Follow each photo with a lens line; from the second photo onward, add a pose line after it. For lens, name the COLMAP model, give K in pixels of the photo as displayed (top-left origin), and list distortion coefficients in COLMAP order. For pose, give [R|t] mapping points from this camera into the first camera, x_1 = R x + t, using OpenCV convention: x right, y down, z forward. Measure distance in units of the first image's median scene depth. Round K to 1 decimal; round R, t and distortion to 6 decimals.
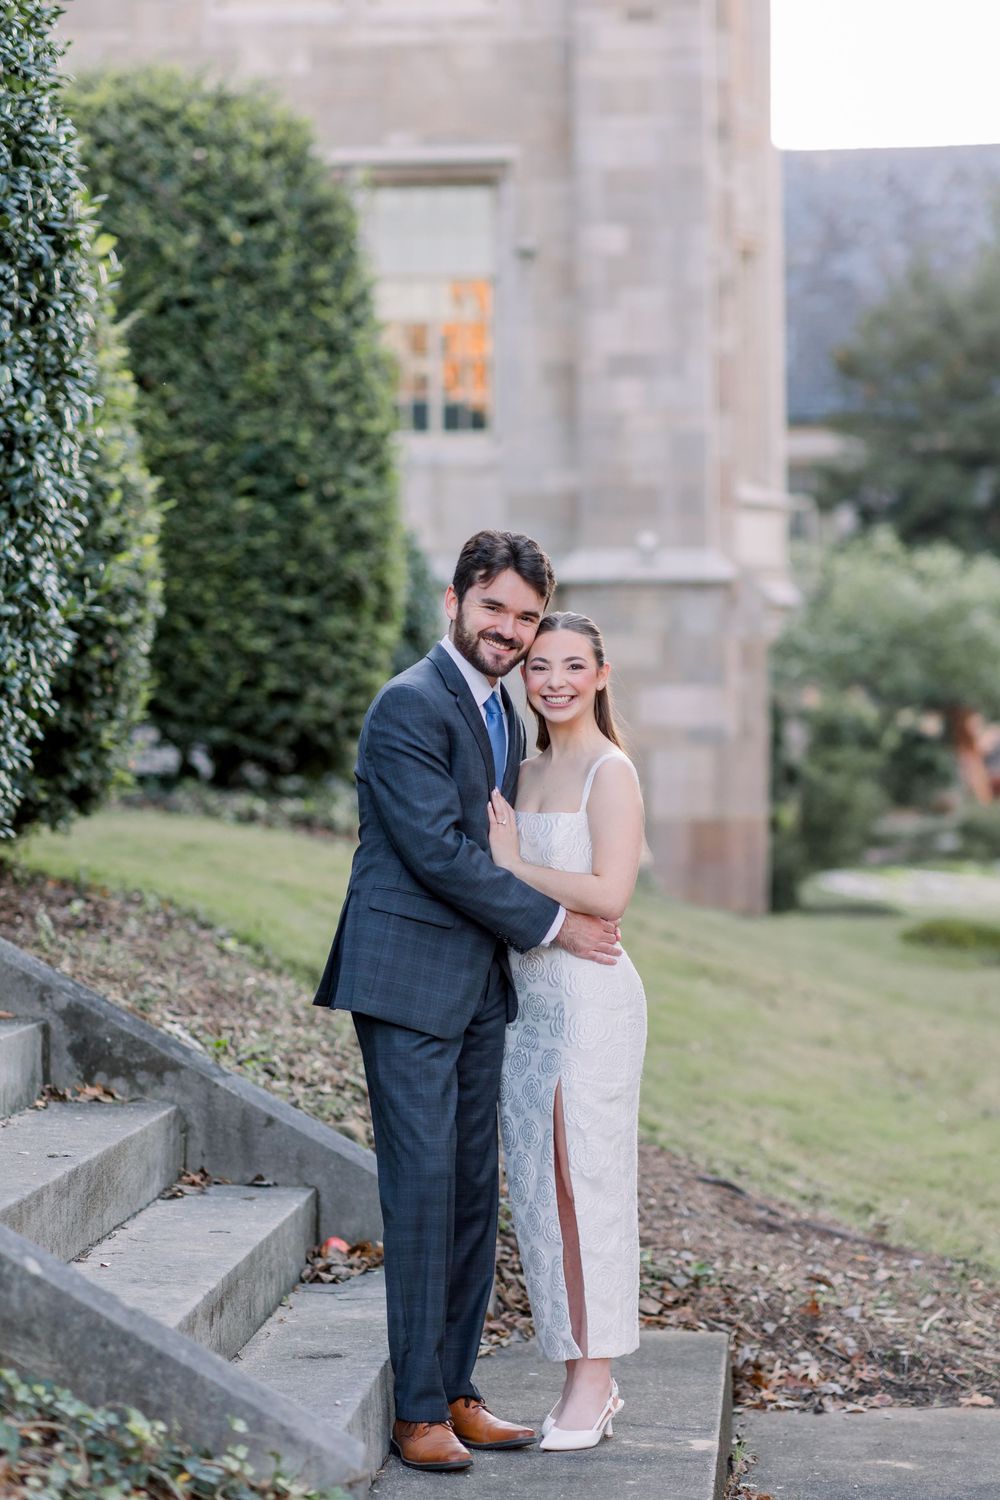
lens RADIAL K [[3811.1, 0, 500.0], [0, 3811.1, 750.0], [0, 0, 1]] dist [-0.022928, -0.069637]
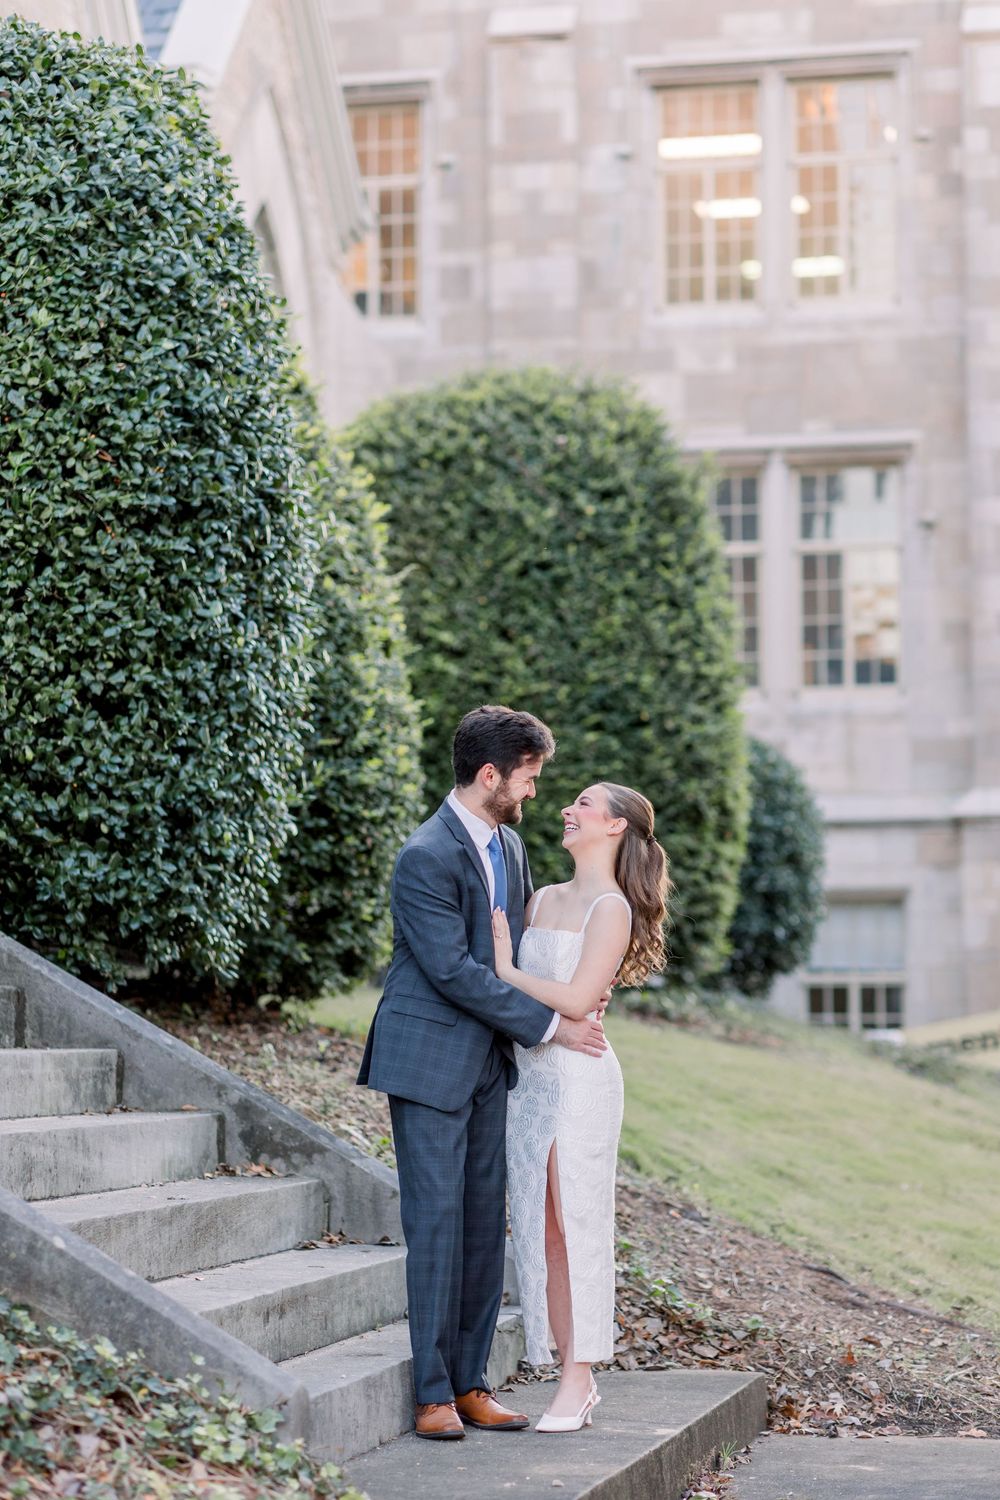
lens RADIAL K [[3541.0, 0, 500.0], [0, 3541.0, 750.0], [0, 0, 1]] dist [-0.035353, 0.083033]
pose [[0.988258, -0.008846, -0.152536, 0.115068], [-0.001869, 0.997548, -0.069964, 0.024915], [0.152781, 0.069427, 0.985818, -0.115542]]
